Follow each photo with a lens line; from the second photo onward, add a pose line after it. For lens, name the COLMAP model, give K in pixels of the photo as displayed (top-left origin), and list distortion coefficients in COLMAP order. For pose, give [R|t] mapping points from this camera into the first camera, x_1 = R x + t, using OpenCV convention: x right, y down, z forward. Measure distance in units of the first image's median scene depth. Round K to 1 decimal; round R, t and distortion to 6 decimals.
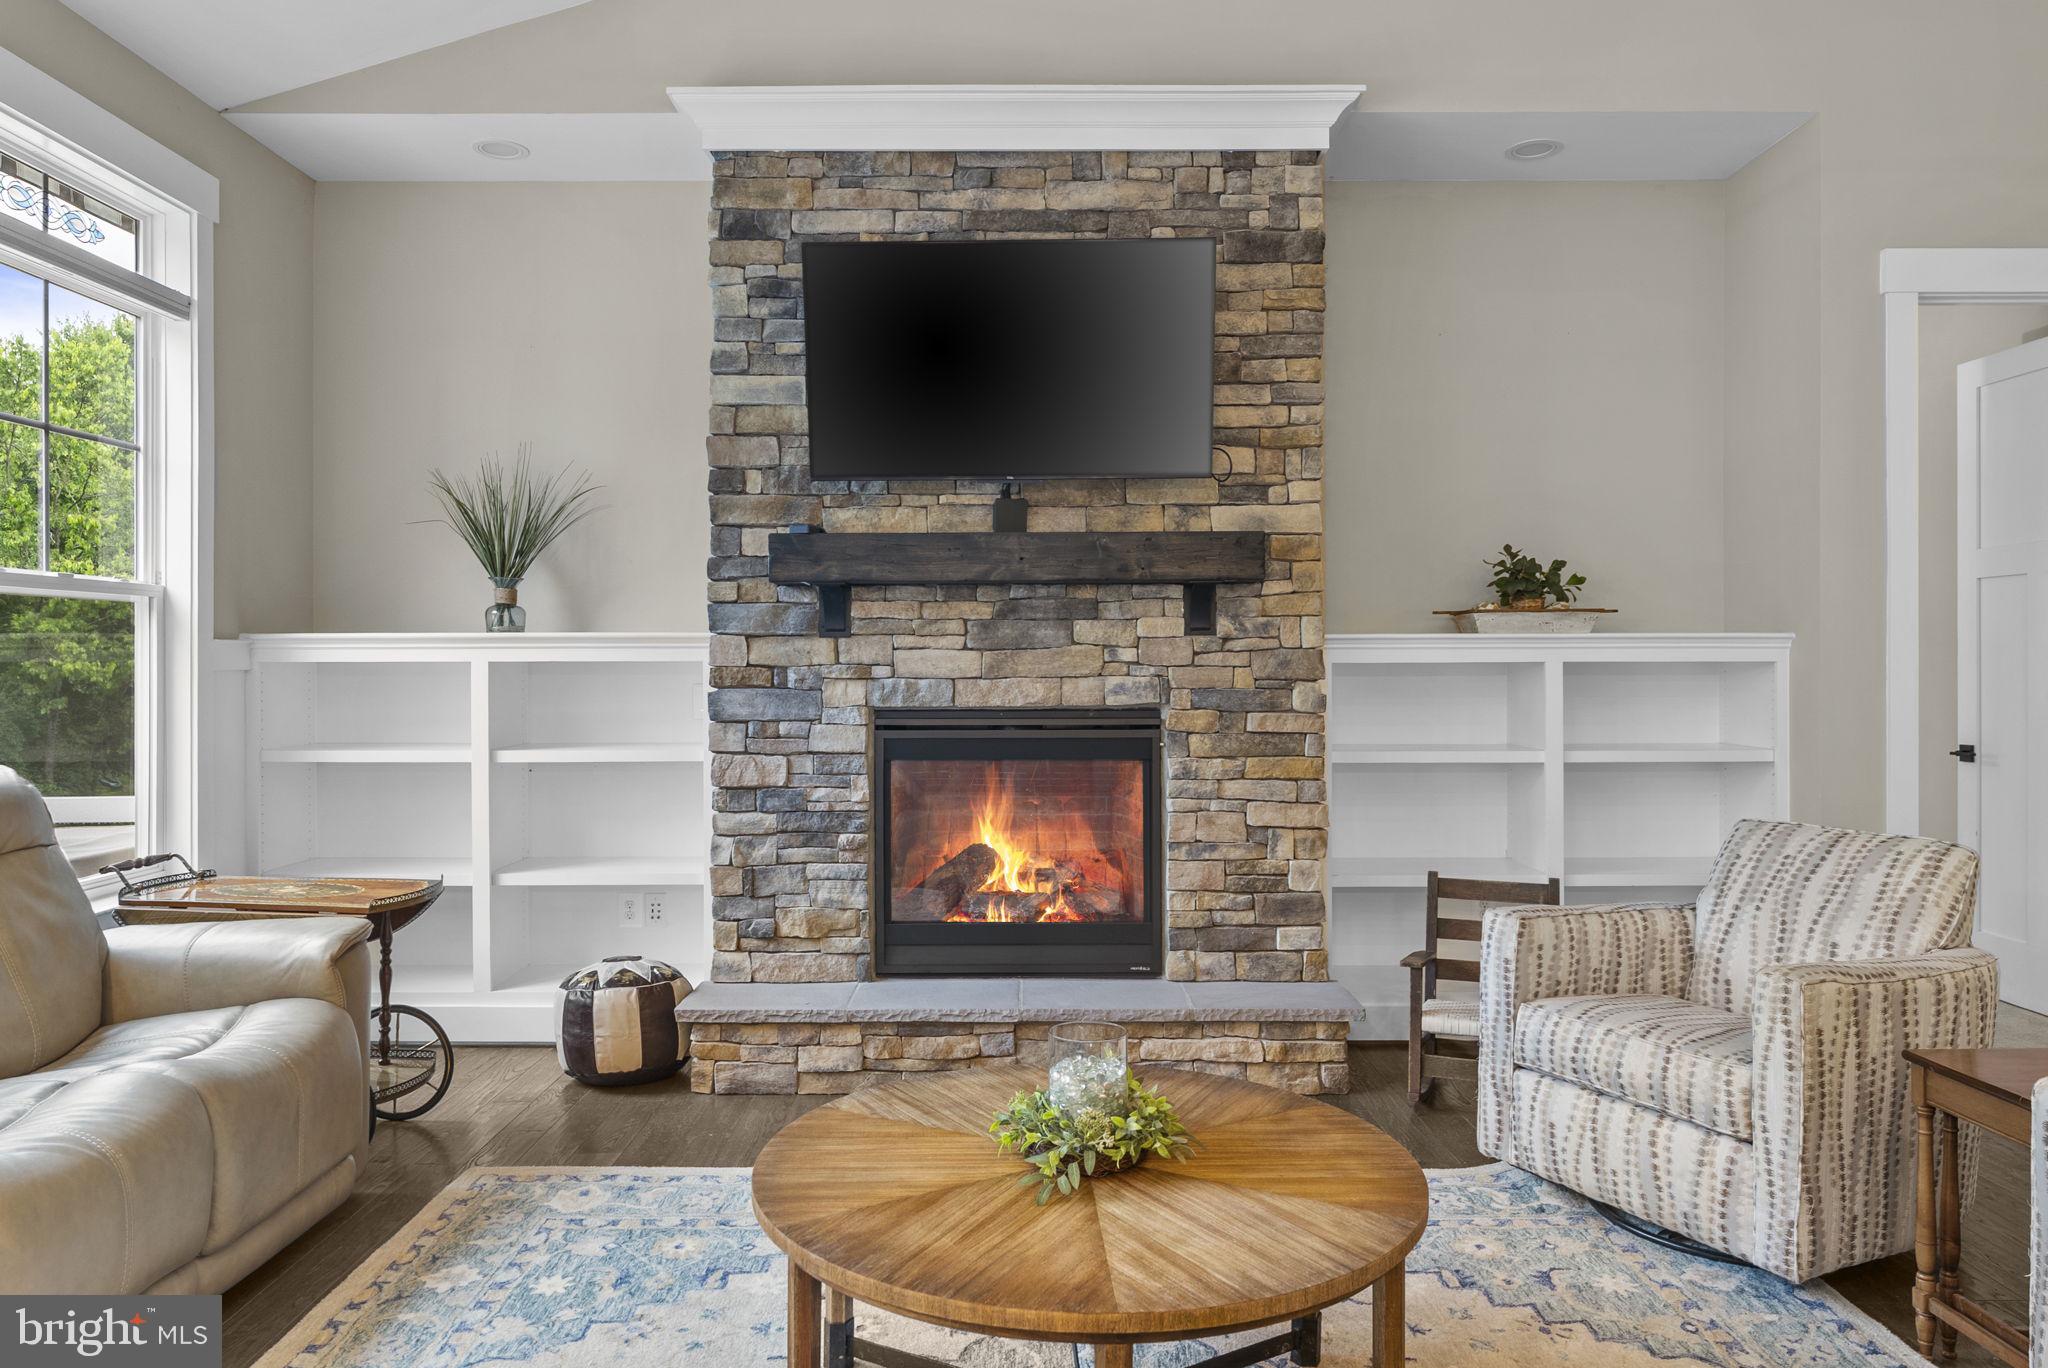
lens RADIAL K [[1363.1, 0, 1025.9], [0, 1363.1, 668.4], [0, 0, 1]] dist [0.005013, 0.000917]
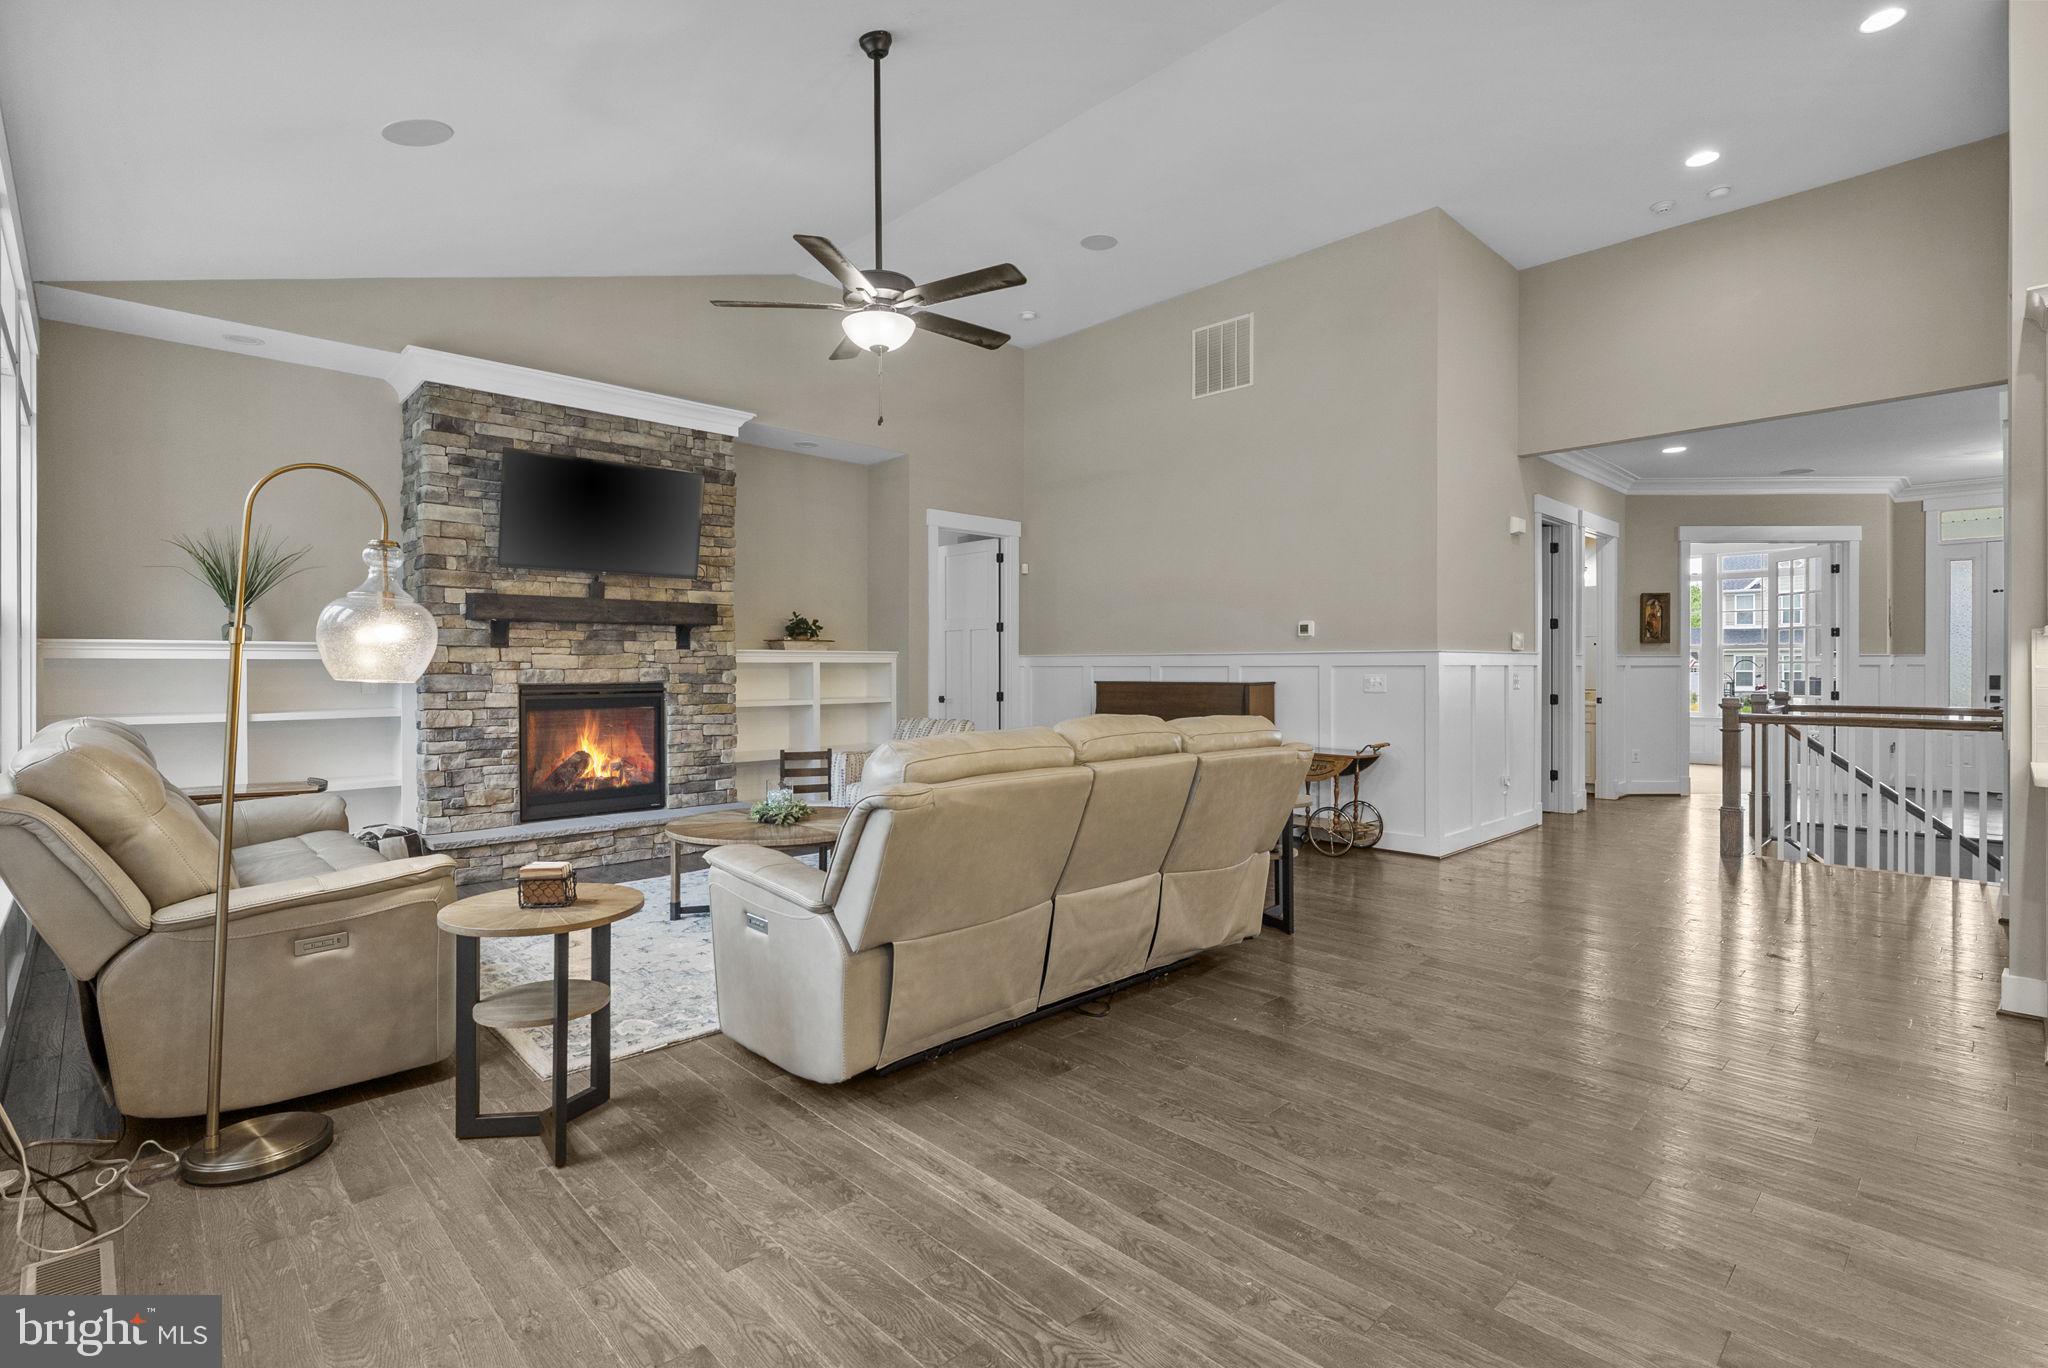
lens RADIAL K [[953.0, 0, 1021.4], [0, 953.0, 672.4], [0, 0, 1]] dist [-0.000065, 0.000008]
pose [[0.717876, -0.002729, 0.696166, -0.546115], [0.000224, 0.999993, 0.003690, 0.007345], [-0.696171, -0.002493, 0.717872, -0.473314]]
